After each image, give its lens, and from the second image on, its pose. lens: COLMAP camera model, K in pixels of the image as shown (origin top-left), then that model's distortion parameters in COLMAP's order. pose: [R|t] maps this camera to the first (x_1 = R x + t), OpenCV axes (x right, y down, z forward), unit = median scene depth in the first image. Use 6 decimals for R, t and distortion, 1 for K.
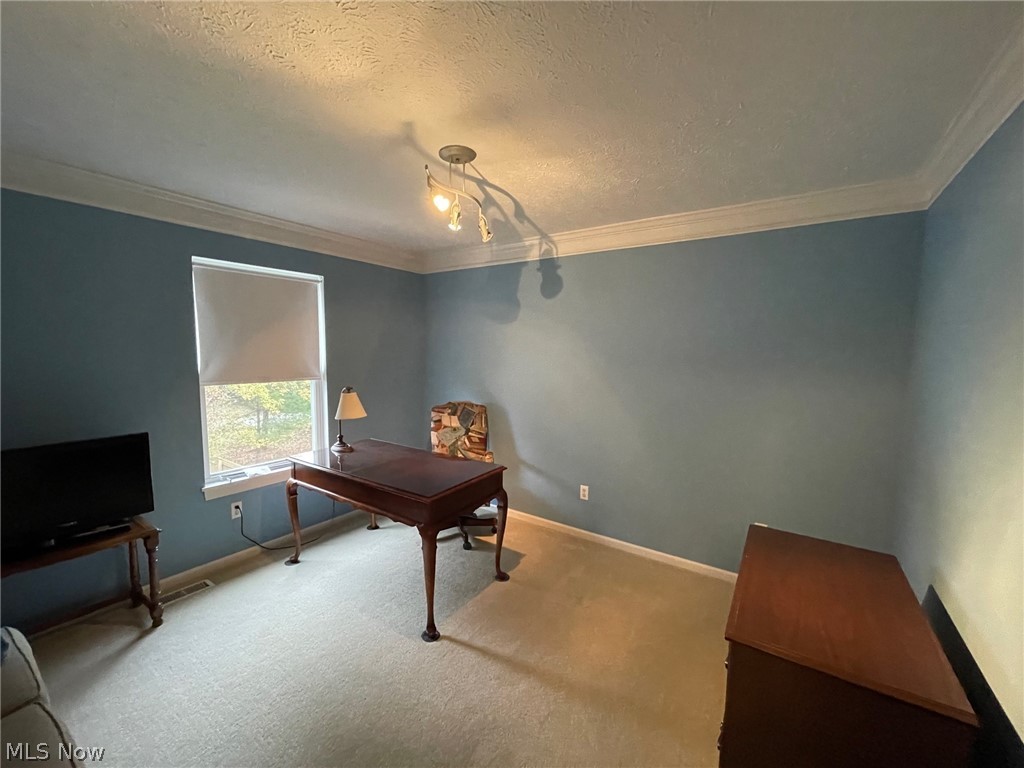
lens RADIAL K [[414.8, 0, 507.1], [0, 414.8, 384.7], [0, 0, 1]] dist [0.012723, -0.000106]
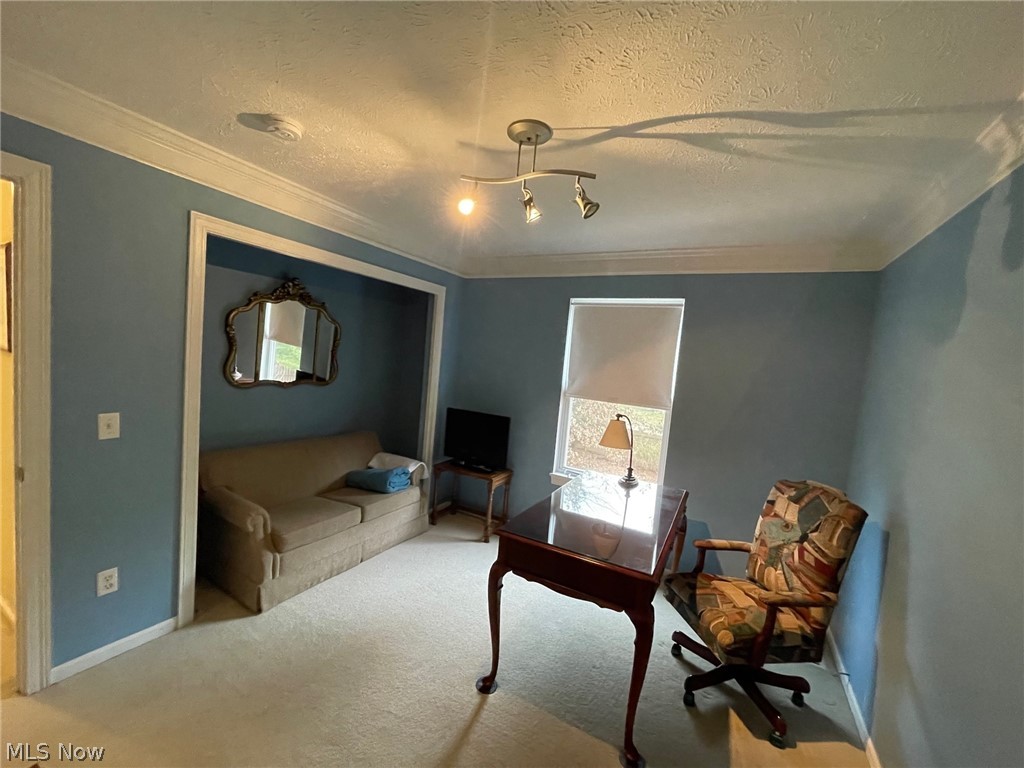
lens RADIAL K [[414.8, 0, 508.4], [0, 414.8, 385.8], [0, 0, 1]] dist [0.012723, -0.000106]
pose [[0.111492, 0.067699, -0.991457, 0.430668], [-0.179237, 0.982685, 0.046944, -0.047004], [0.977468, 0.172472, 0.121695, 0.543557]]
